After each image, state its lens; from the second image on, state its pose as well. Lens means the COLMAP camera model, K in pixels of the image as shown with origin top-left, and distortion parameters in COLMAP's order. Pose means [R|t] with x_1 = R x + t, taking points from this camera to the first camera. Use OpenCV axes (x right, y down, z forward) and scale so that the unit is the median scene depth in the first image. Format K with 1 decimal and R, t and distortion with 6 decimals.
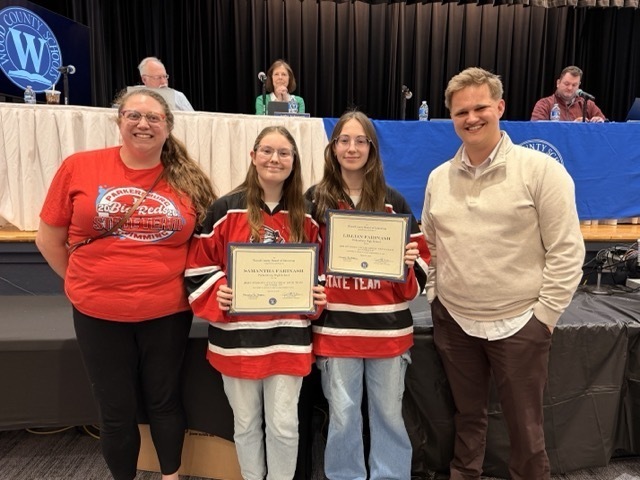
lens RADIAL K [[460.8, 0, 320.0], [0, 460.8, 240.0], [0, 0, 1]] dist [-0.000060, -0.004943]
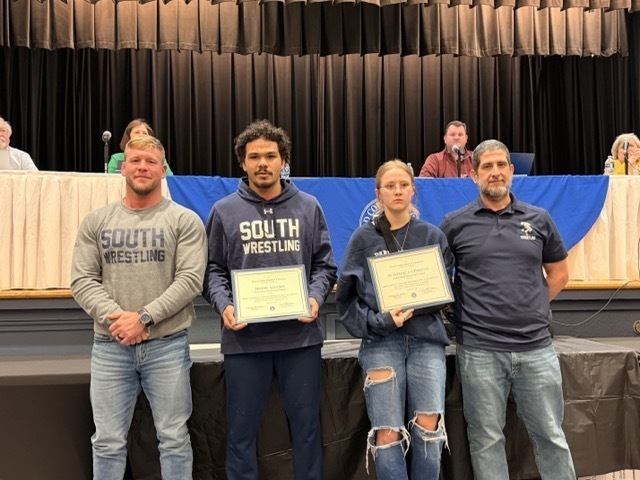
lens RADIAL K [[638.3, 0, 320.0], [0, 638.3, 240.0], [0, 0, 1]] dist [0.163808, -0.362267]
pose [[0.999292, -0.015623, 0.034219, 0.225050], [0.021434, 0.984040, -0.176652, 0.091018], [-0.030913, 0.177260, 0.983678, -0.256437]]
